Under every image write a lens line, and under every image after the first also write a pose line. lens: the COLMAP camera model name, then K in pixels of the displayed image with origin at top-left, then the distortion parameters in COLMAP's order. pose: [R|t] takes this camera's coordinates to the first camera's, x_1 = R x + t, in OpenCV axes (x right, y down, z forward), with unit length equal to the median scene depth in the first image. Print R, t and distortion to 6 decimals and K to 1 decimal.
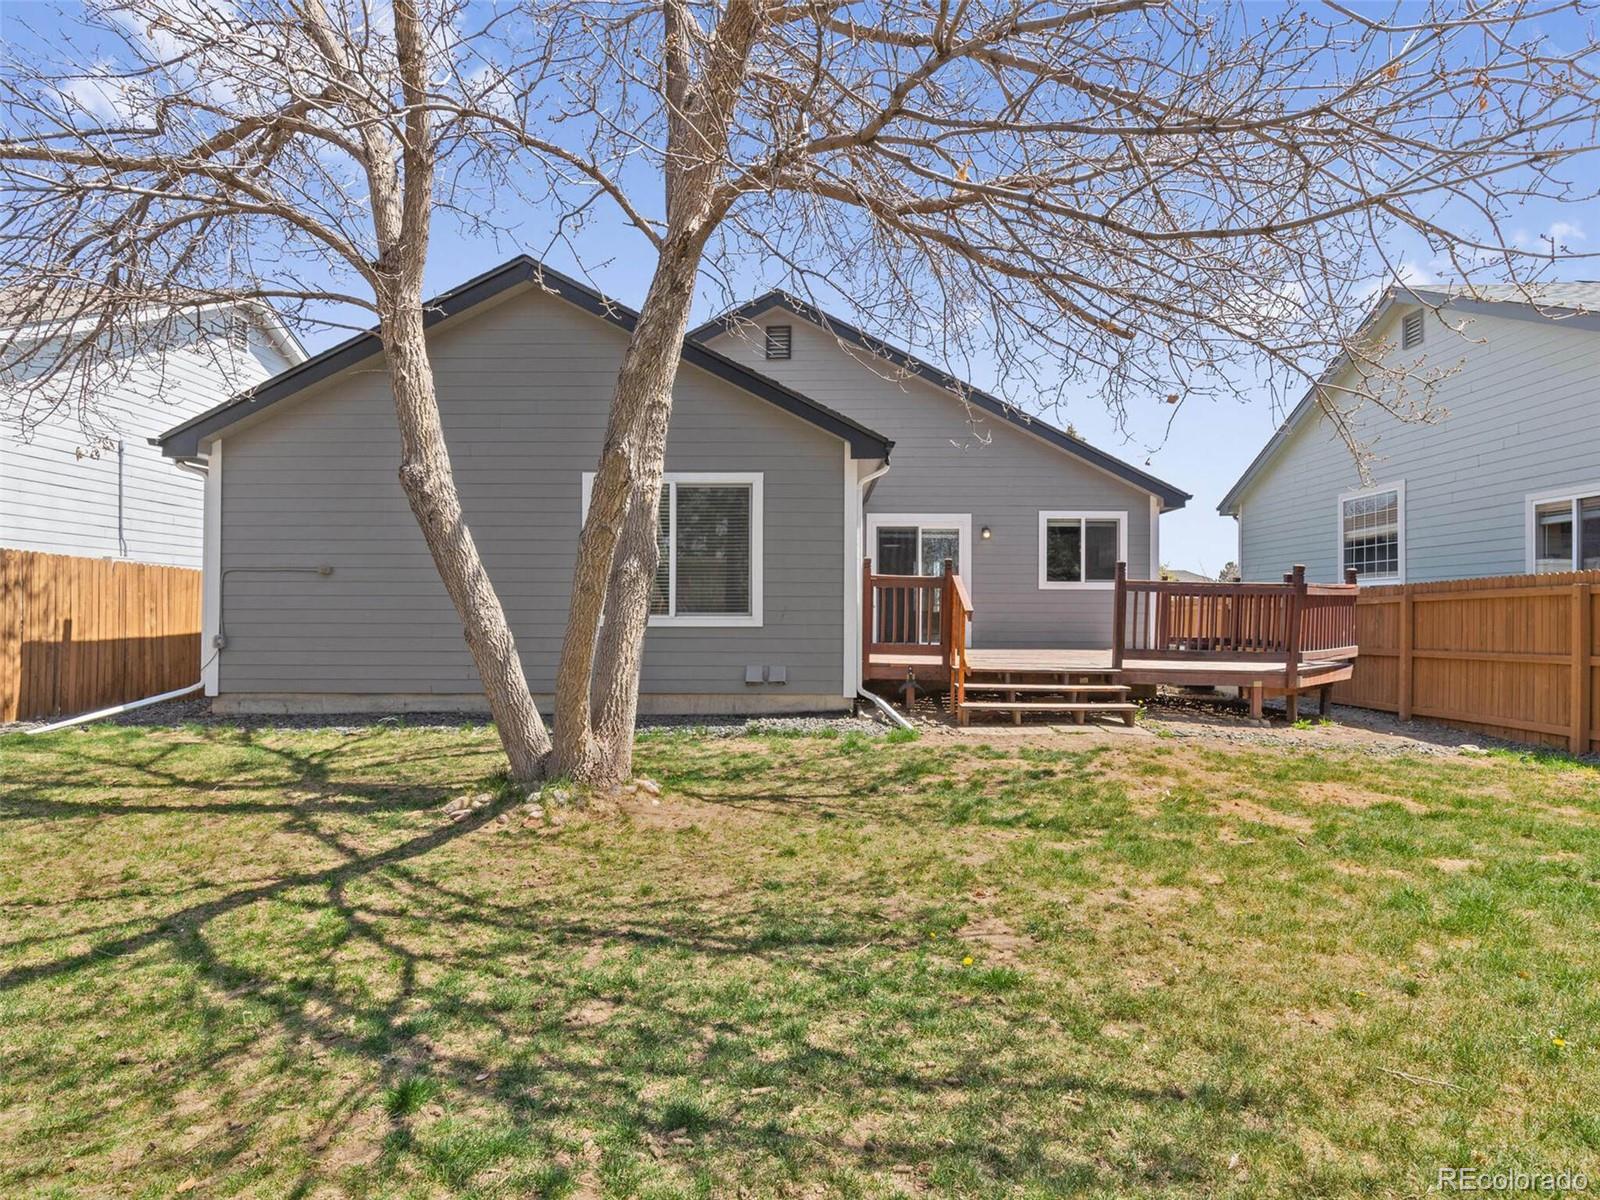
lens RADIAL K [[810.5, 0, 804.9], [0, 810.5, 603.9], [0, 0, 1]] dist [0.004487, -0.000159]
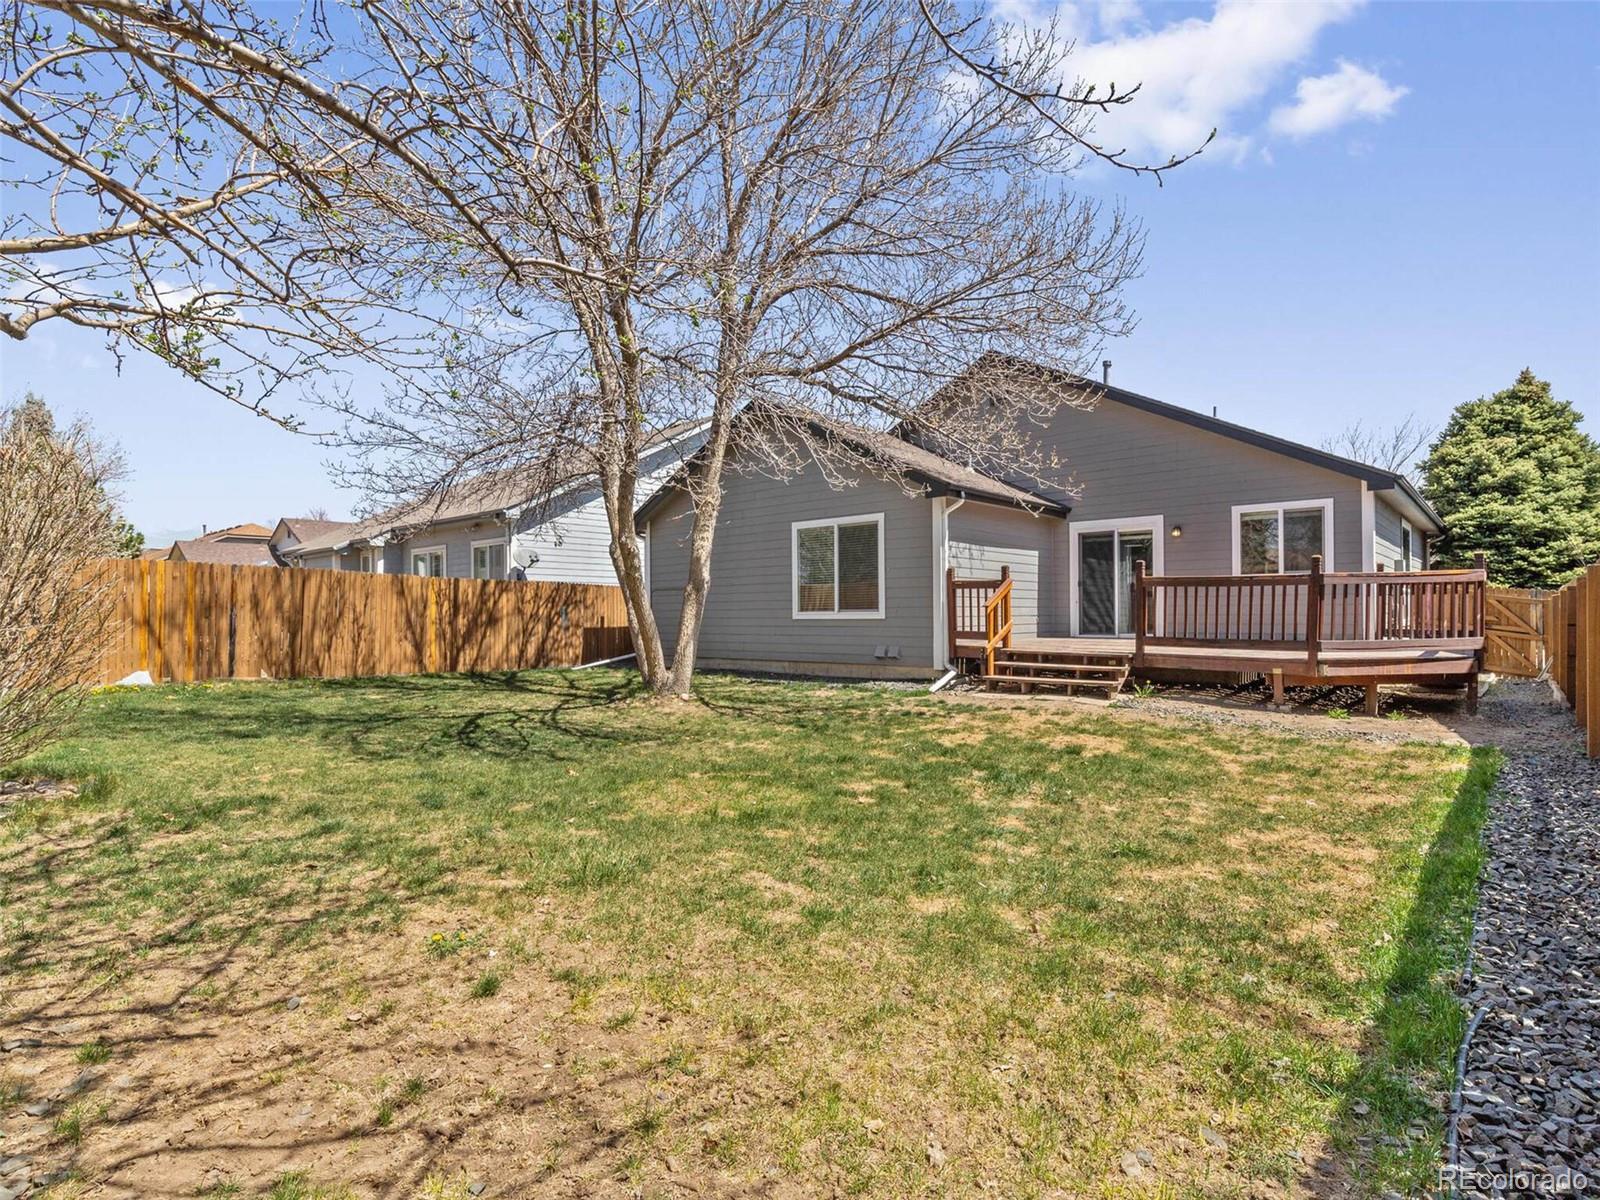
lens RADIAL K [[810.5, 0, 799.9], [0, 810.5, 608.7], [0, 0, 1]] dist [0.004487, -0.000159]
pose [[0.757731, -0.012758, -0.652443, 0.776124], [0.019208, 0.999812, 0.002756, 0.002964], [0.652285, -0.014621, 0.757833, -0.199798]]
